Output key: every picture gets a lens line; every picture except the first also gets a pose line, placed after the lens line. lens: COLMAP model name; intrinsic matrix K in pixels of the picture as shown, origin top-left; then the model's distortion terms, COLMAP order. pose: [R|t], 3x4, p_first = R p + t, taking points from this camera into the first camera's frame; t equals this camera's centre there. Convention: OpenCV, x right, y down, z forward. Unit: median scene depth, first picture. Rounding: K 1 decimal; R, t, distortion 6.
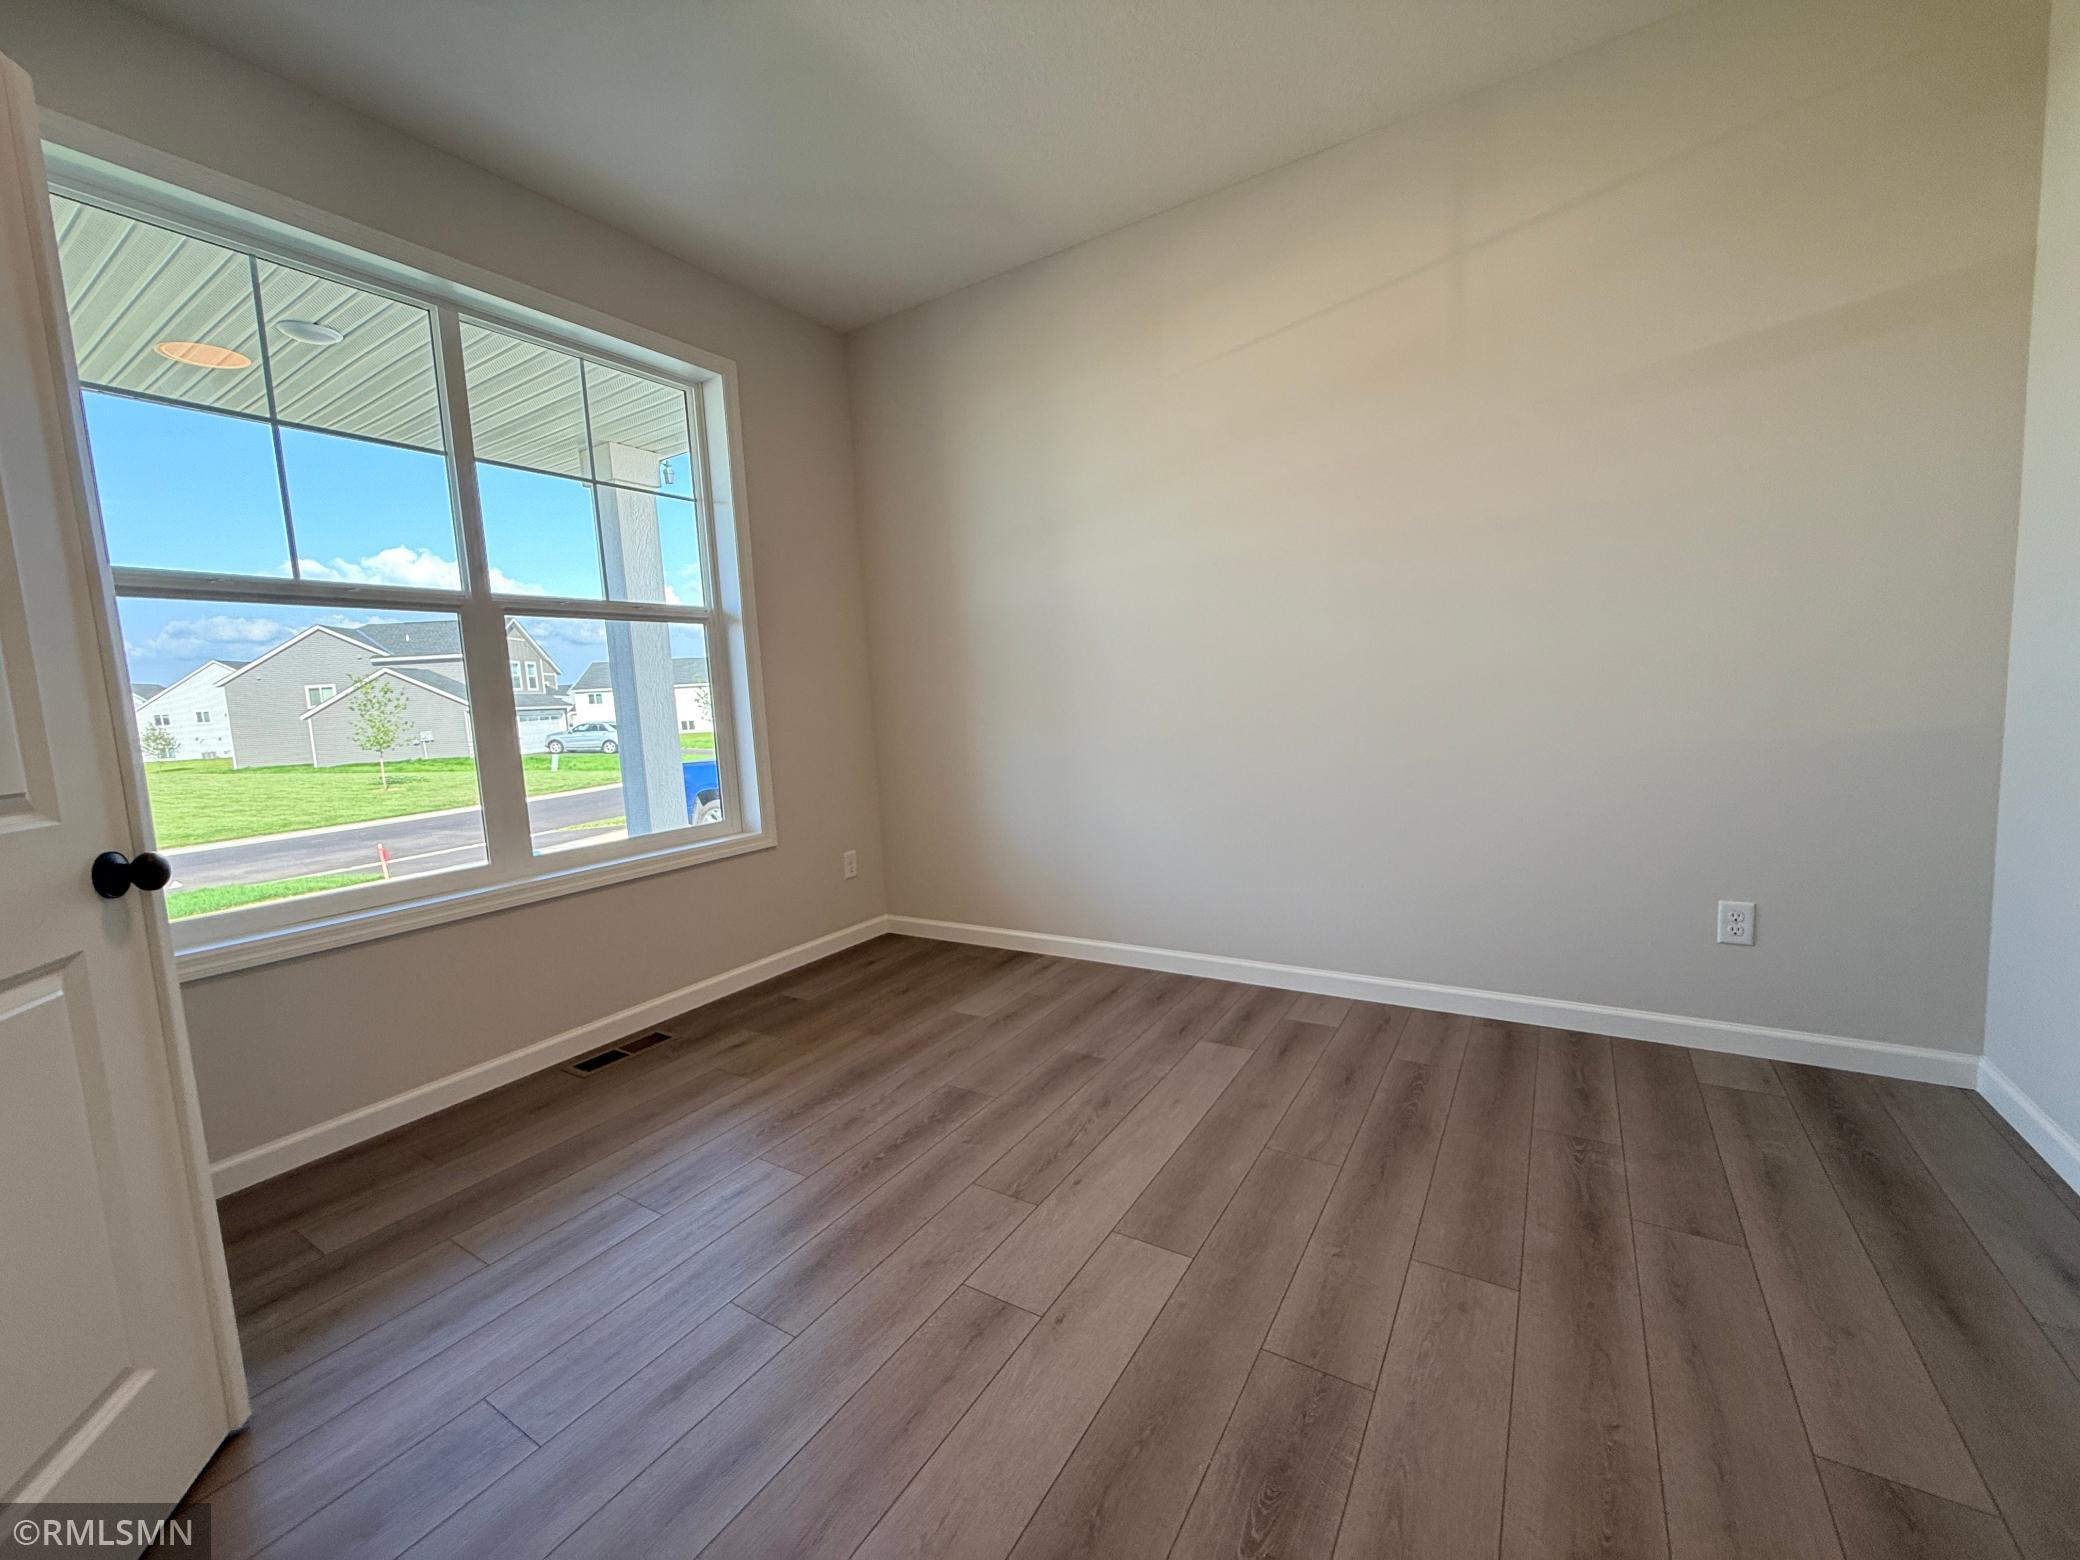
lens RADIAL K [[829.5, 0, 1037.8], [0, 829.5, 774.6], [0, 0, 1]] dist [-0.000914, -0.000109]
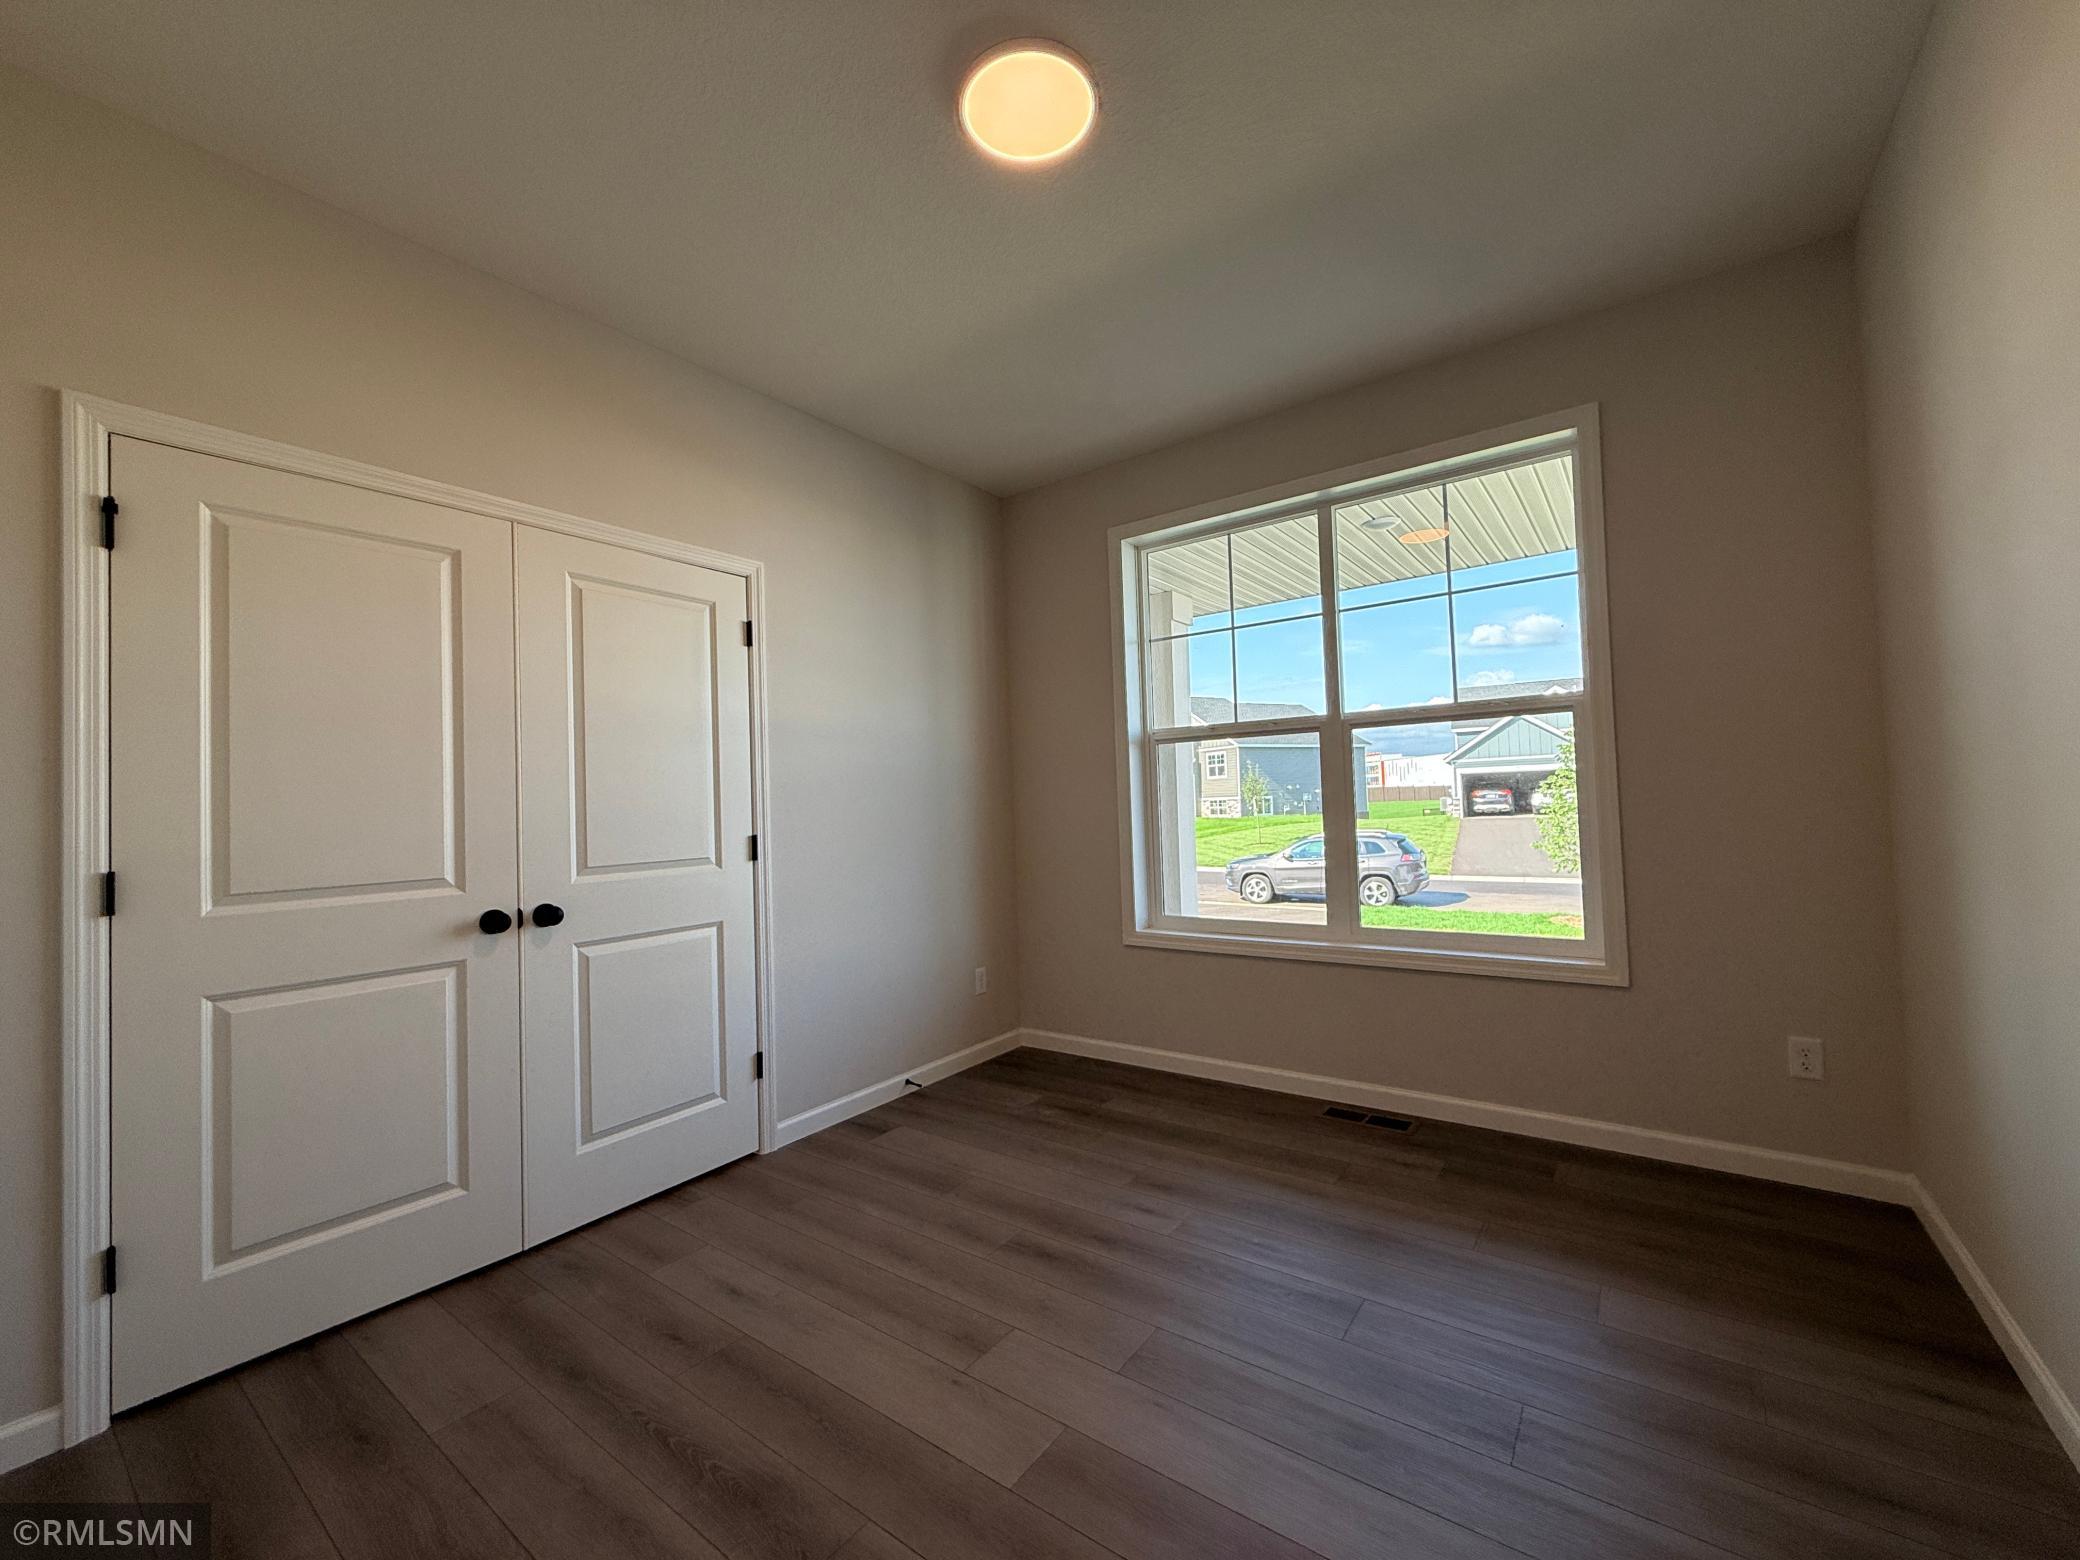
lens RADIAL K [[830.2, 0, 1040.0], [0, 830.2, 780.0], [0, 0, 1]] dist [0.000073, 0.000039]
pose [[-0.072463, 0.027681, -0.996987, 0.665977], [-0.059703, 0.997702, 0.032041, -0.134807], [0.995583, 0.061845, -0.070643, 0.657684]]
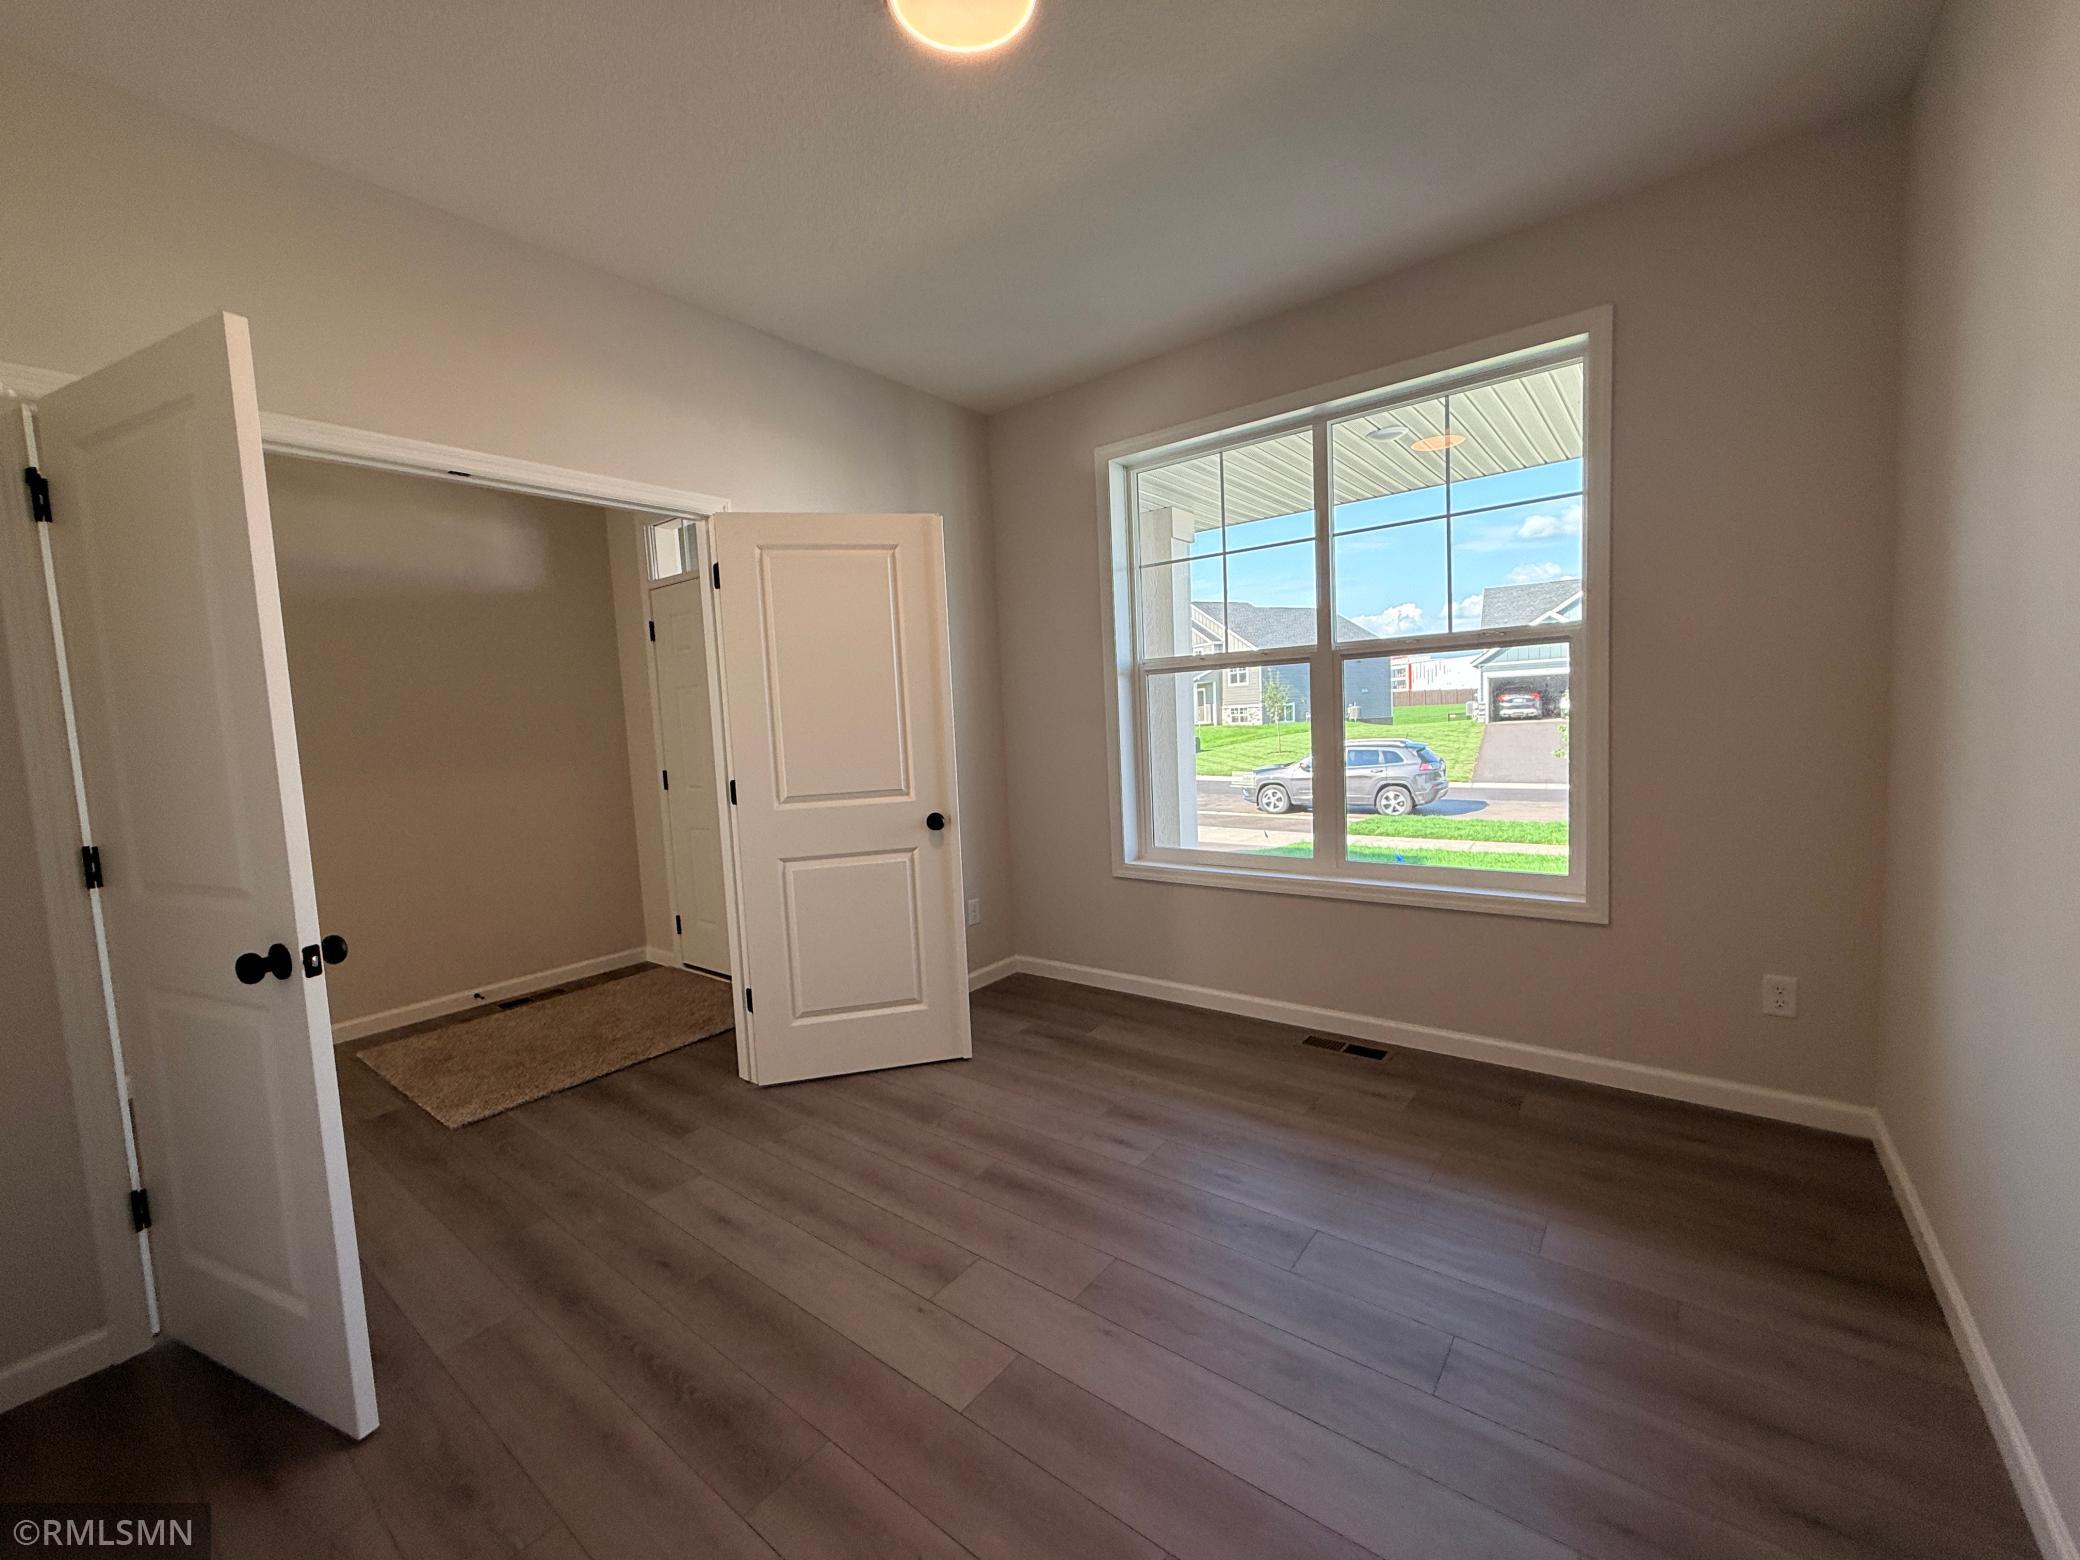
lens RADIAL K [[830.2, 0, 1040.0], [0, 830.2, 780.0], [0, 0, 1]] dist [0.000073, 0.000039]
pose [[-0.097000, 0.137444, -0.985749, 0.647604], [-0.044195, 0.988847, 0.142225, -0.180753], [0.994303, 0.057361, -0.089844, 0.712904]]
